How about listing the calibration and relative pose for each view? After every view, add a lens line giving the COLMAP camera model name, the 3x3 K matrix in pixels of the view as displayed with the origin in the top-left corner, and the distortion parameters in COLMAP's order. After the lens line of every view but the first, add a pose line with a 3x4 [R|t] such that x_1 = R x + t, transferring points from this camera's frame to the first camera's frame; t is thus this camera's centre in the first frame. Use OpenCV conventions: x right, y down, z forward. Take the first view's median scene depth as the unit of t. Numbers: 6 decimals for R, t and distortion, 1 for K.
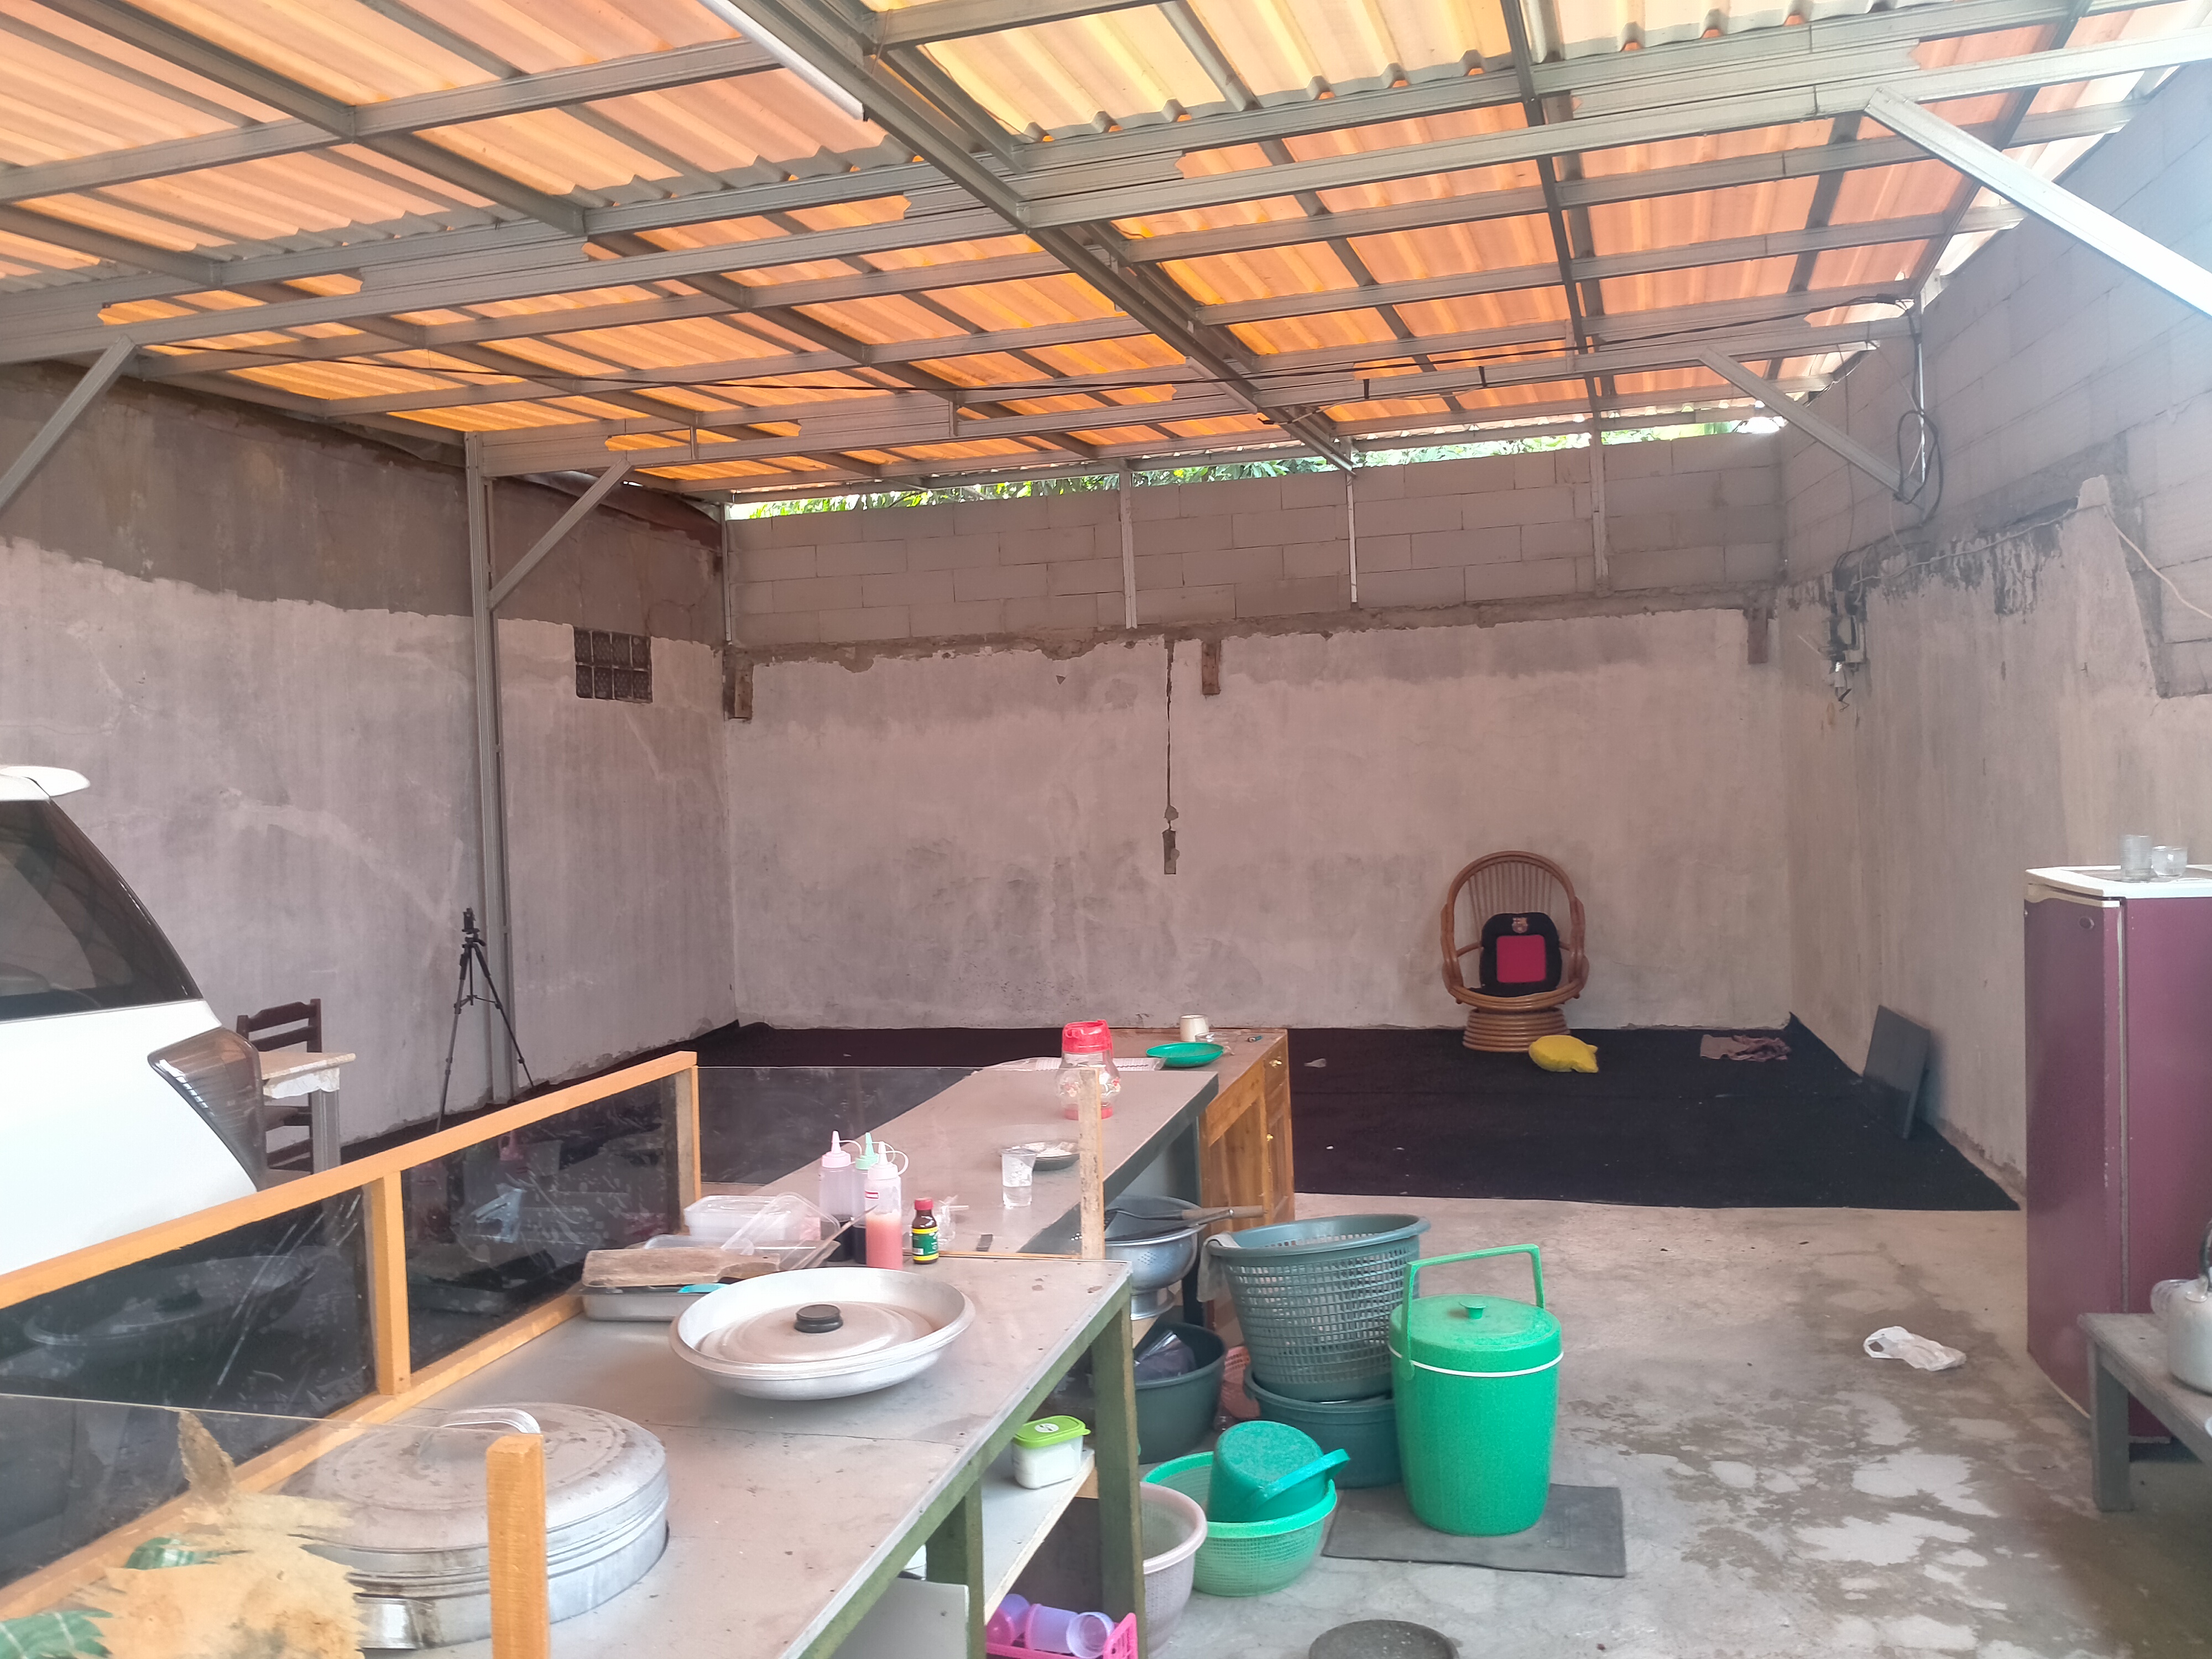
lens RADIAL K [[1768.0, 0, 1062.7], [0, 1768.0, 825.0], [0, 0, 1]] dist [0.093020, -0.216572]
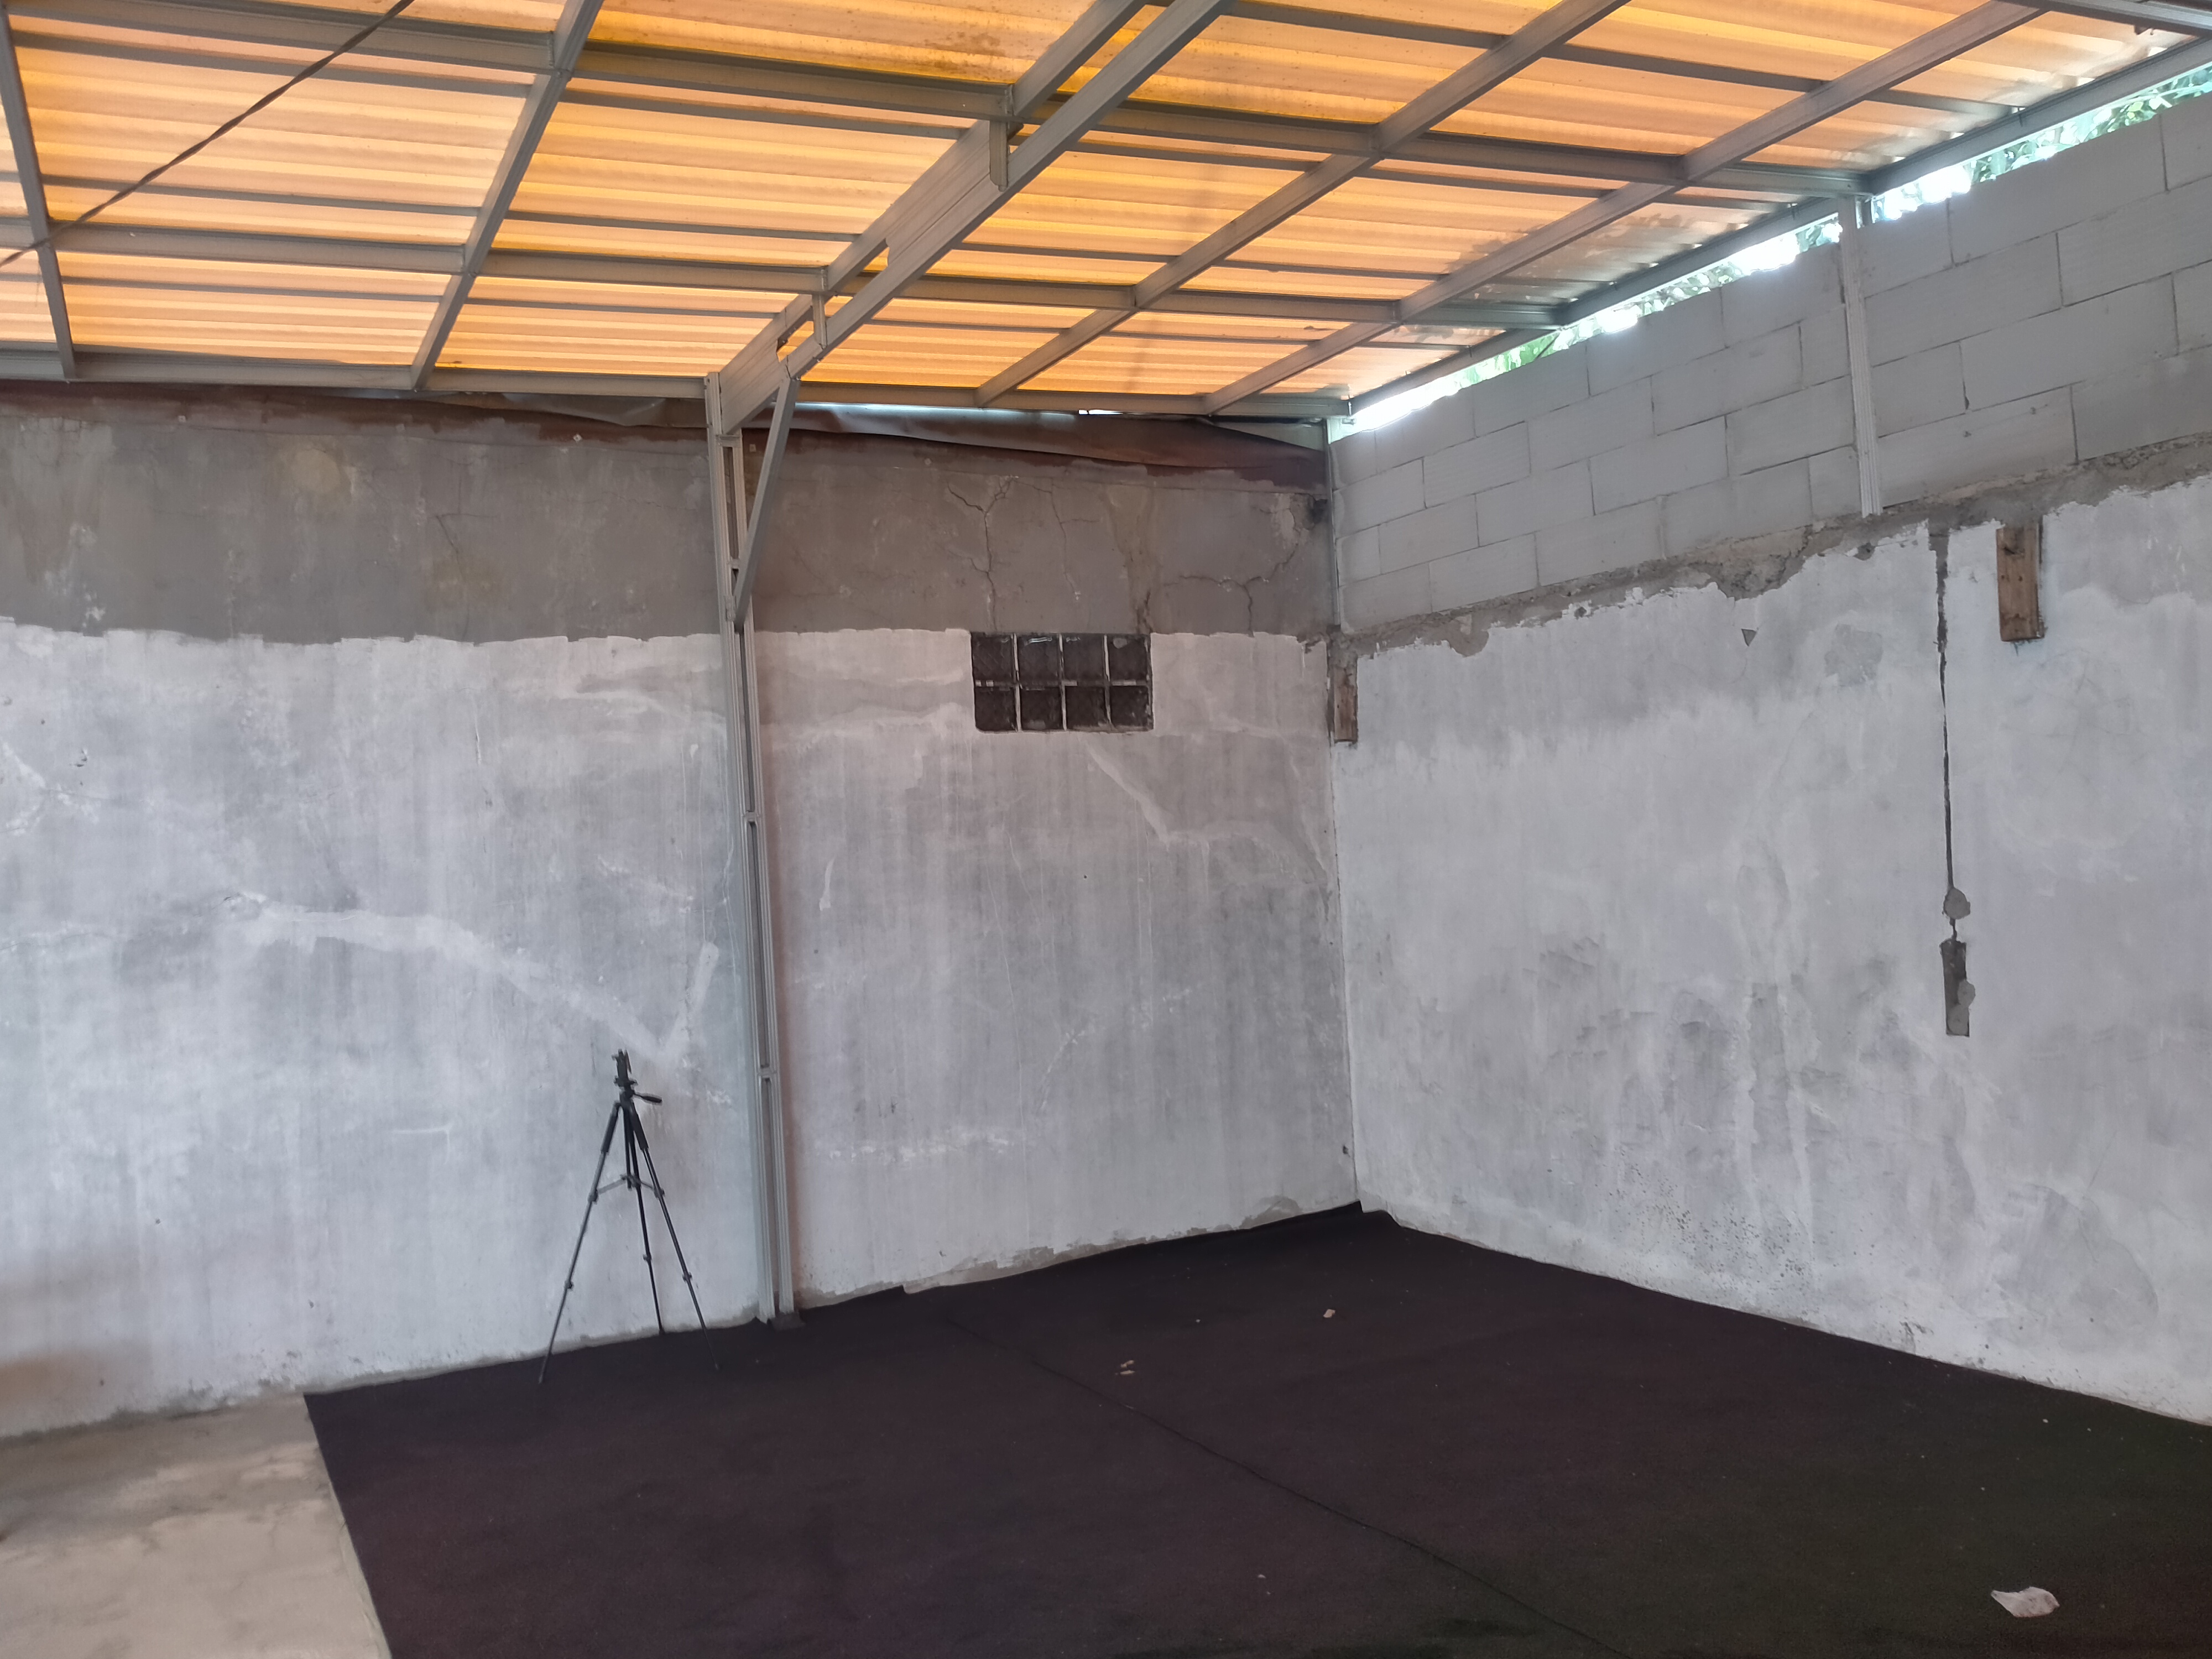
lens RADIAL K [[1768.0, 0, 1062.7], [0, 1768.0, 825.0], [0, 0, 1]] dist [0.093020, -0.216572]
pose [[0.697228, -0.017836, -0.716628, 0.233366], [0.014575, 0.999836, -0.010704, -0.025654], [0.716701, -0.002982, 0.697374, 0.507758]]
